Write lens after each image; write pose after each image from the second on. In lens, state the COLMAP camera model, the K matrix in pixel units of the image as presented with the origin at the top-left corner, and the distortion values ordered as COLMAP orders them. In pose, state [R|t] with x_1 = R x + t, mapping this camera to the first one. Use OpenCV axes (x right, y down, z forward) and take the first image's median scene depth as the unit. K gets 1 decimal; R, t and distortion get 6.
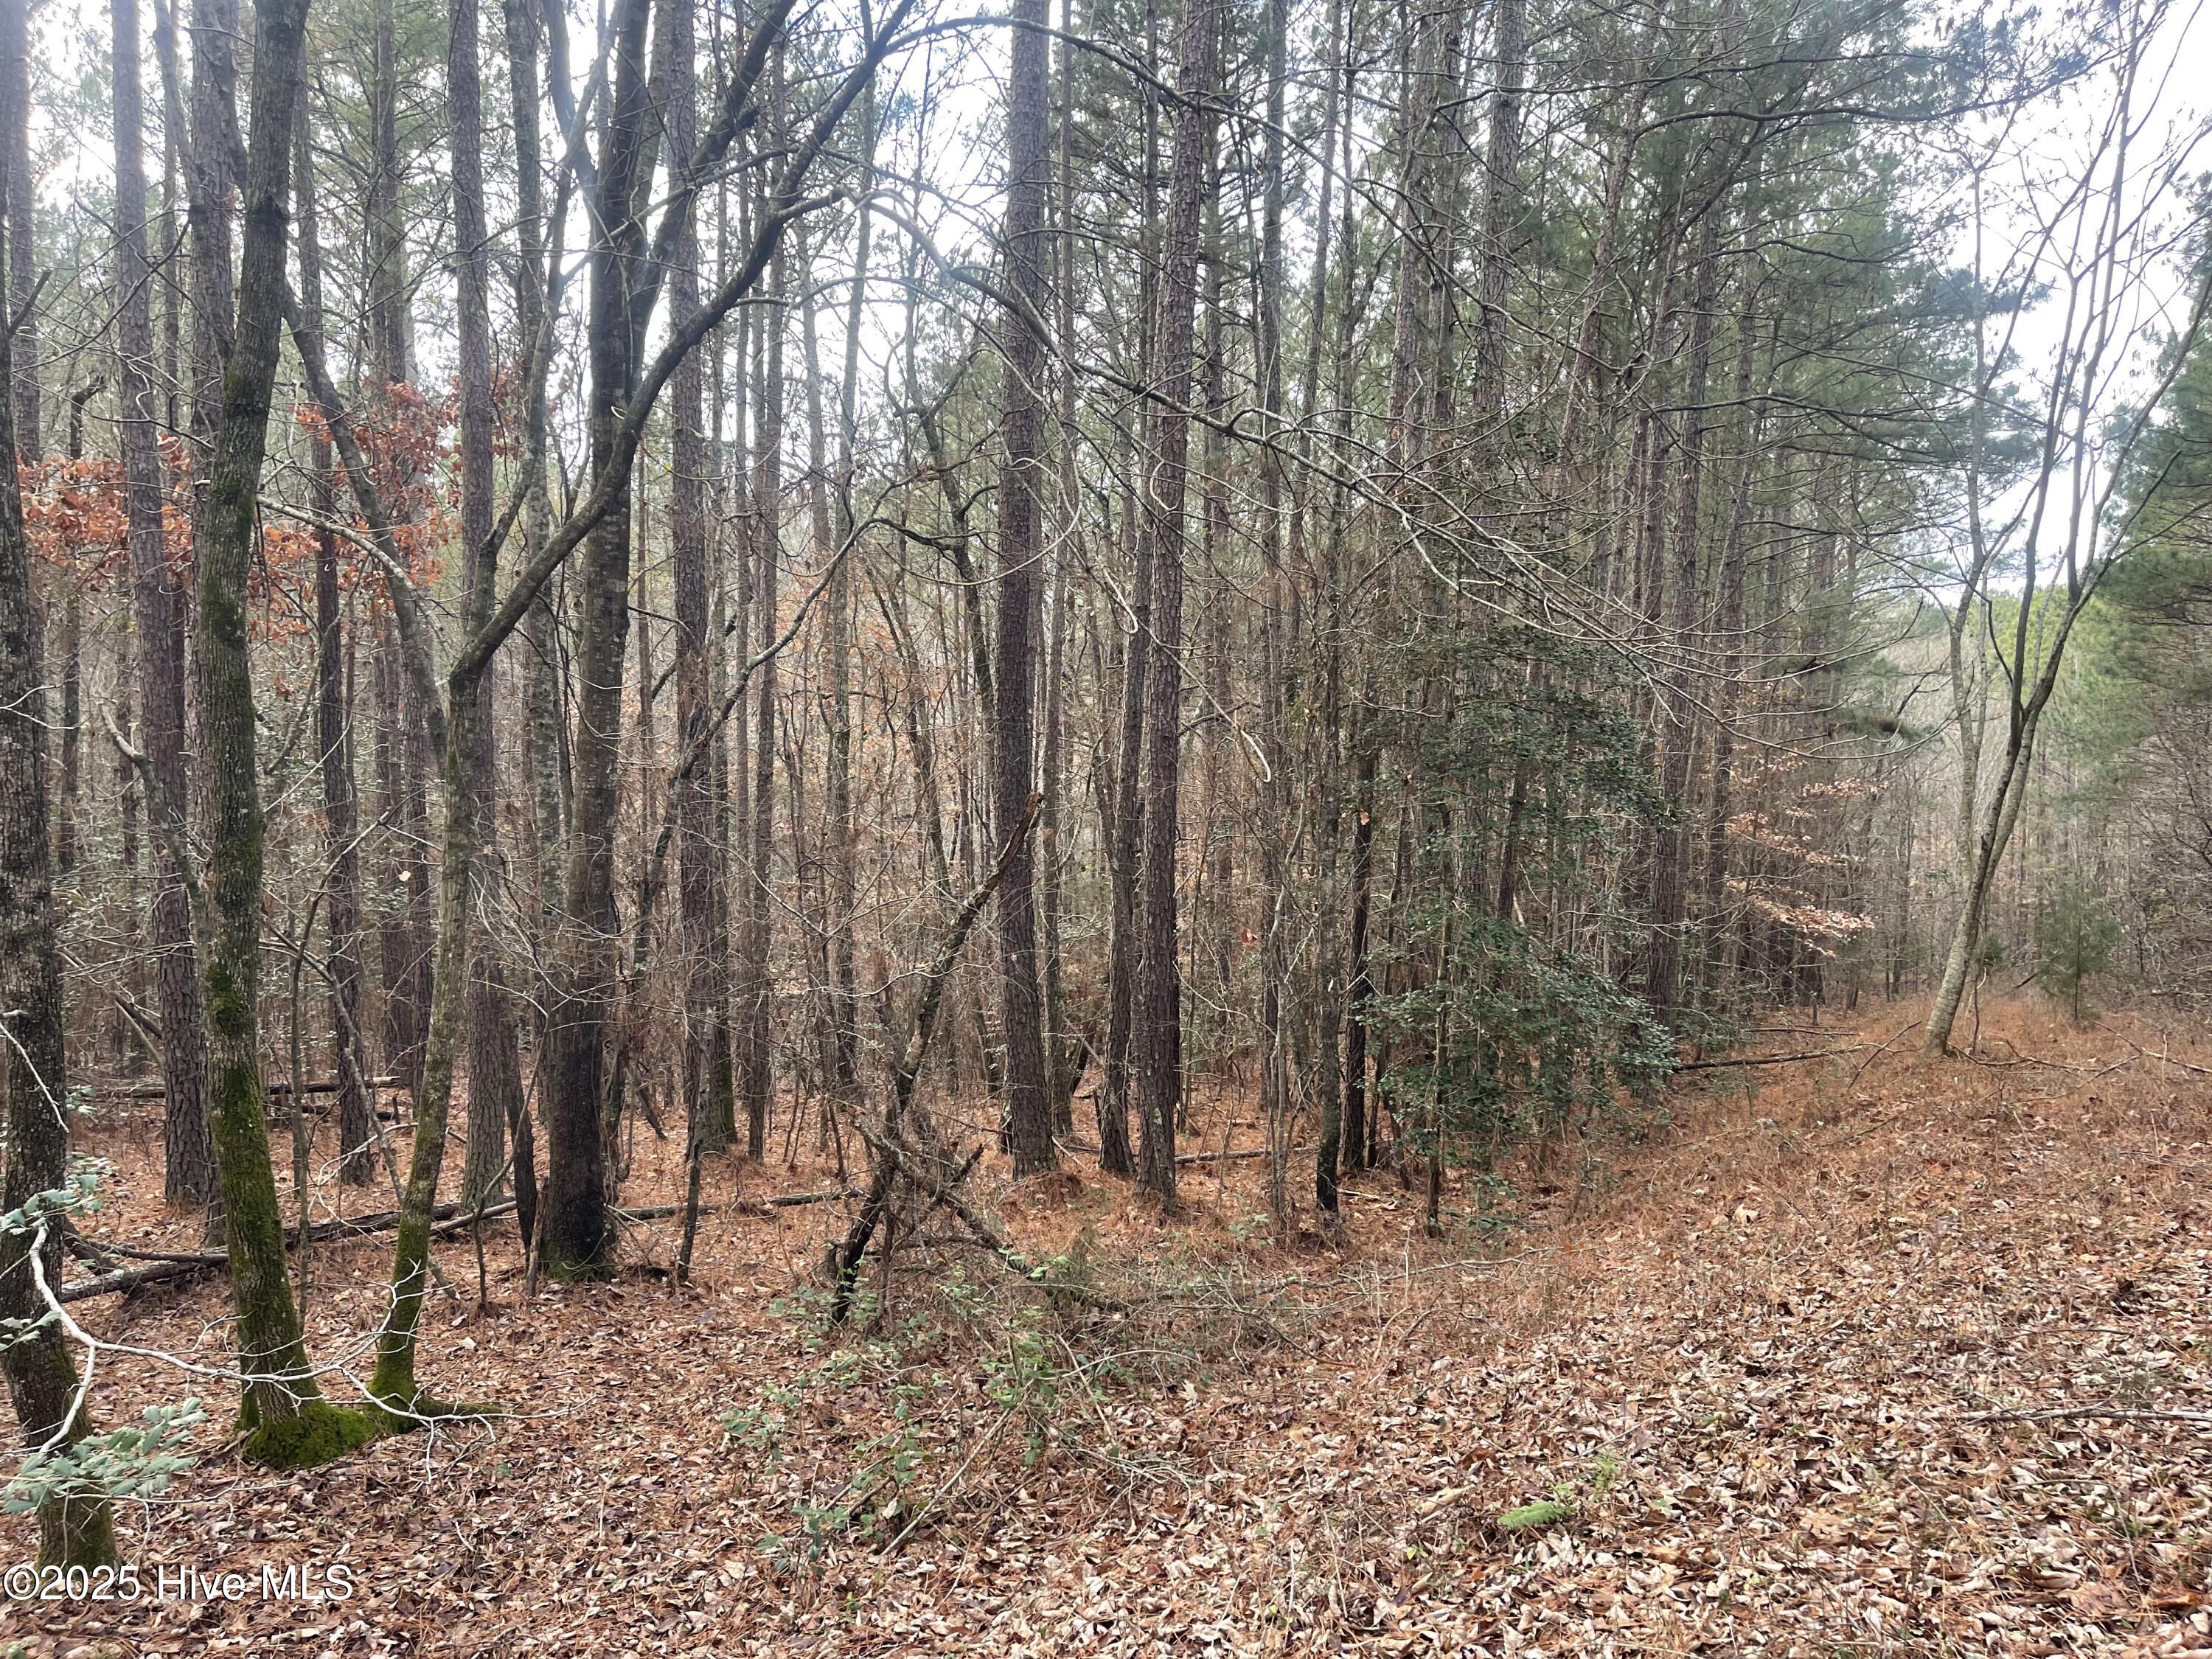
lens RADIAL K [[1594.6, 0, 1083.1], [0, 1594.6, 818.5], [0, 0, 1]] dist [0.022797, -0.061816]
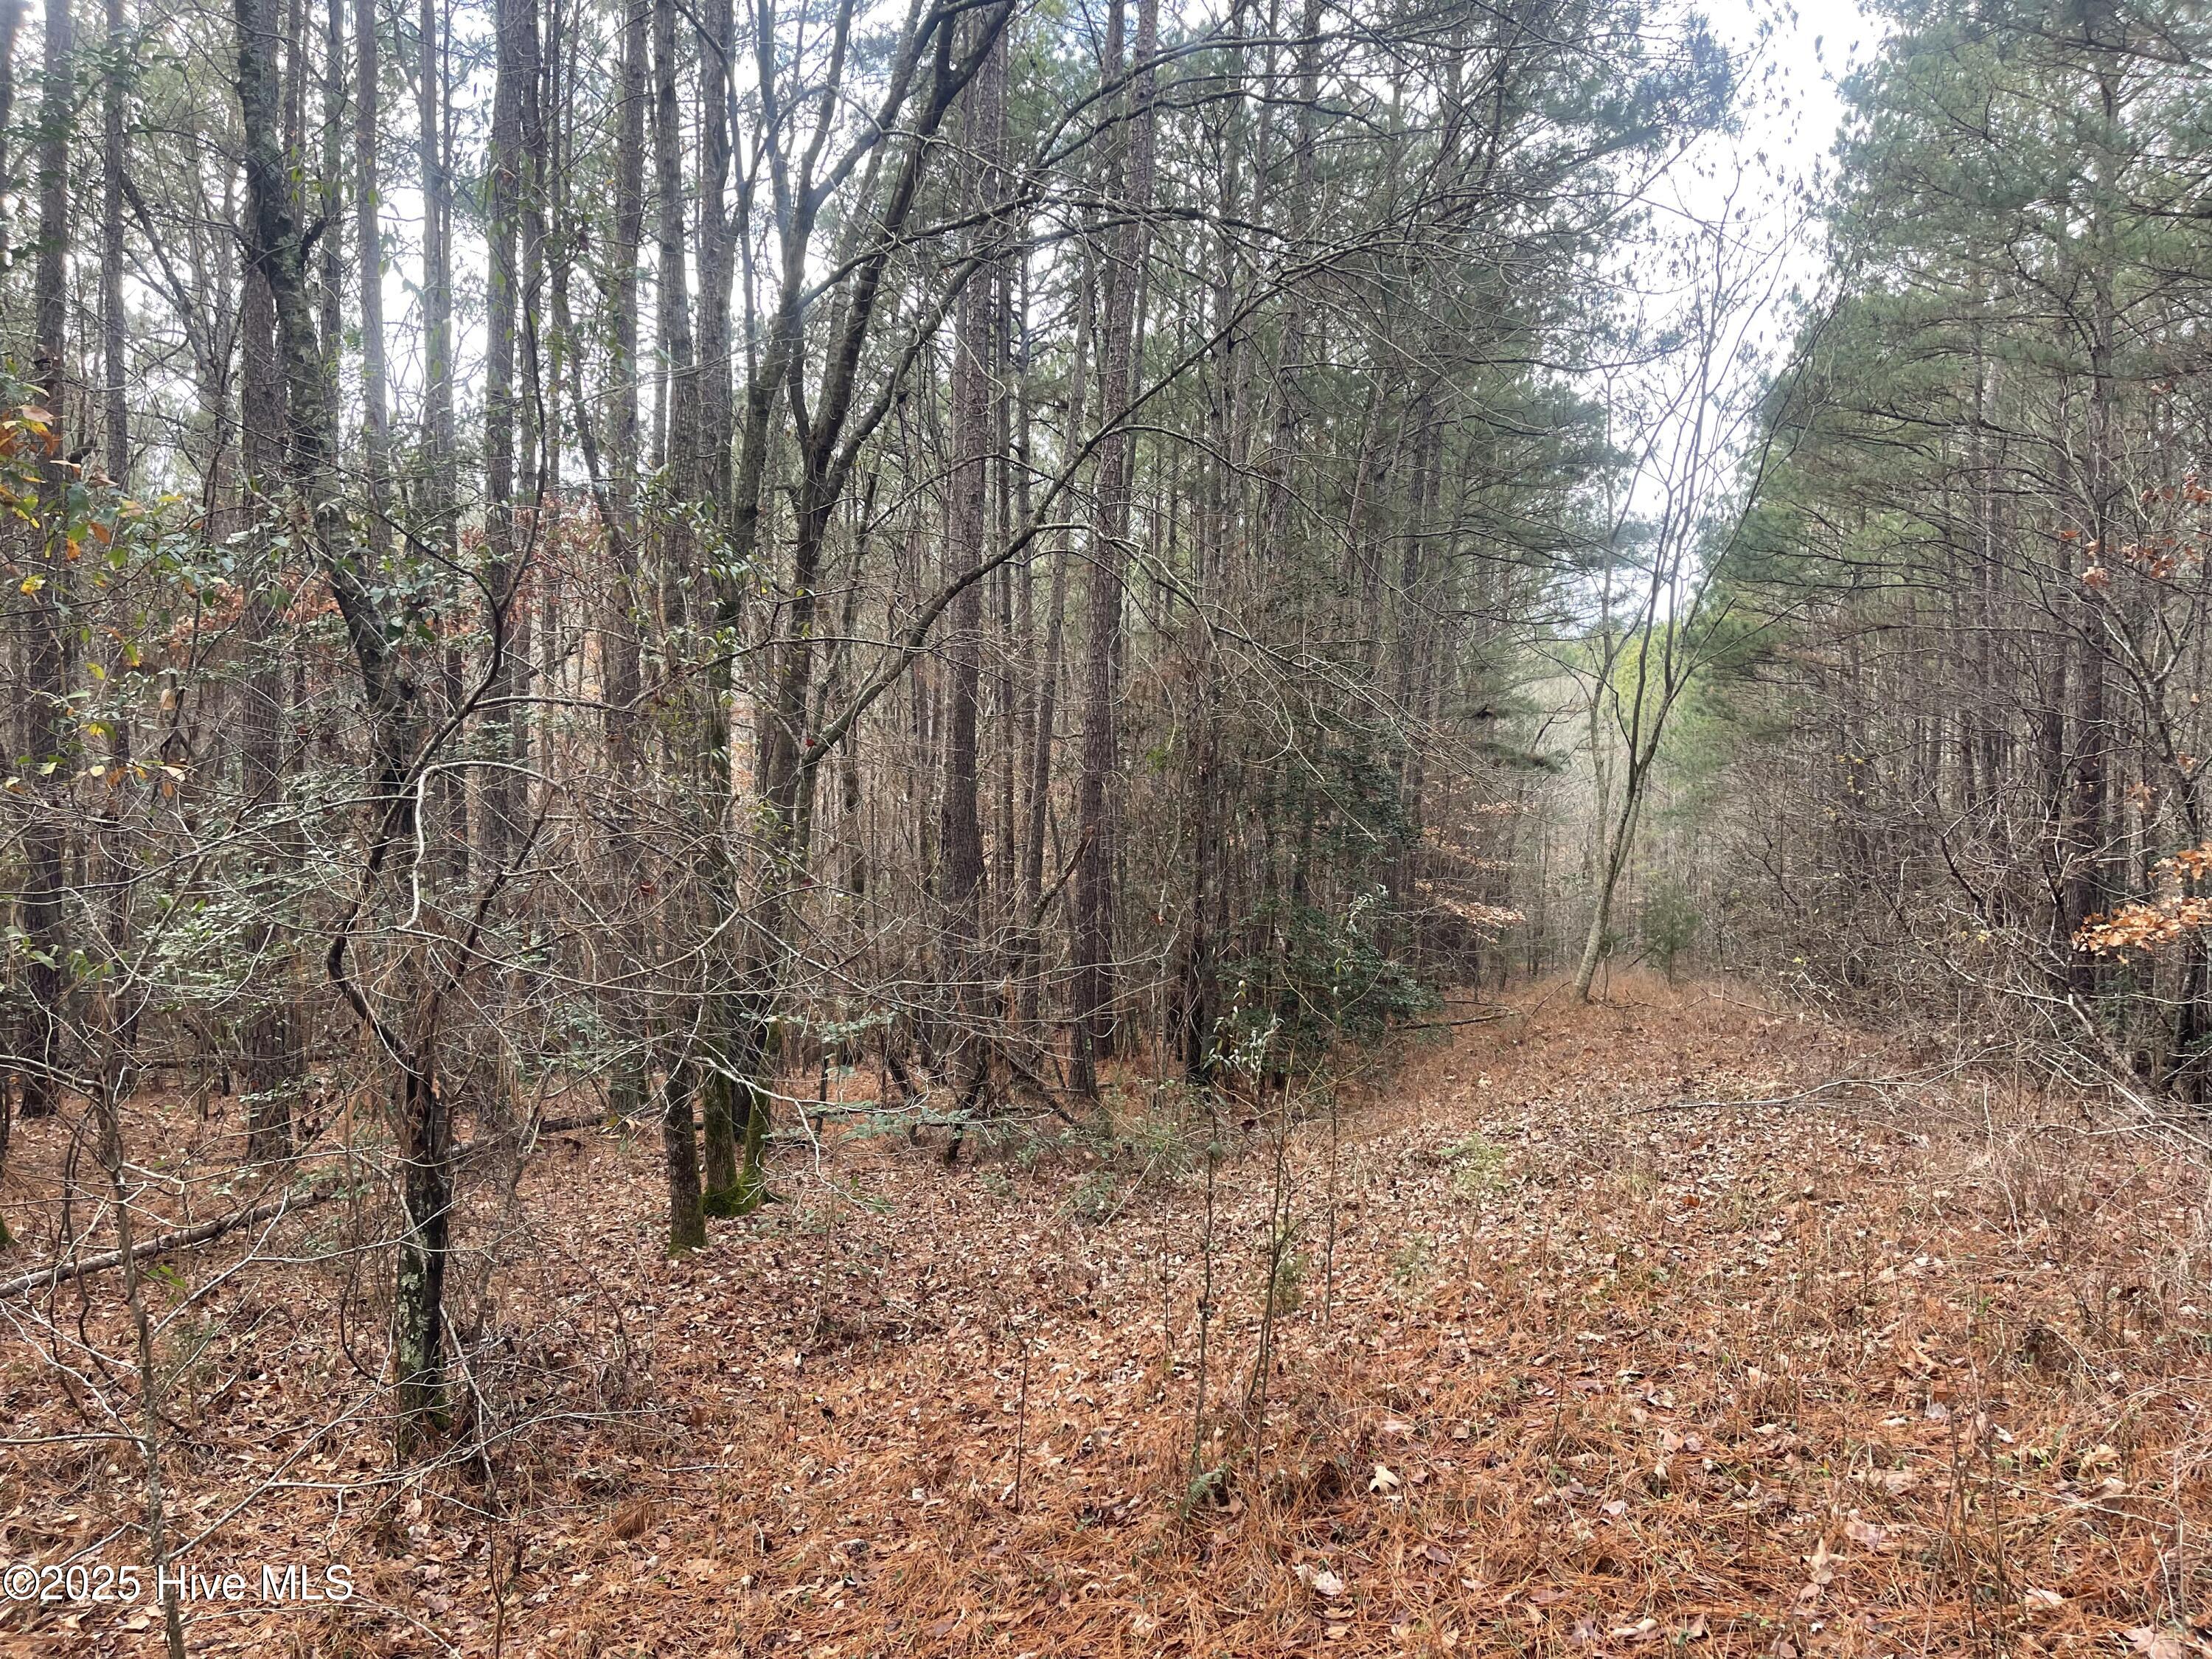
lens RADIAL K [[1594.6, 0, 1108.2], [0, 1594.6, 788.1], [0, 0, 1]] dist [0.022797, -0.061816]
pose [[0.976654, 0.012878, 0.214434, -0.186819], [-0.008526, 0.999739, -0.021209, -0.010971], [-0.214651, 0.018885, 0.976508, -0.307661]]
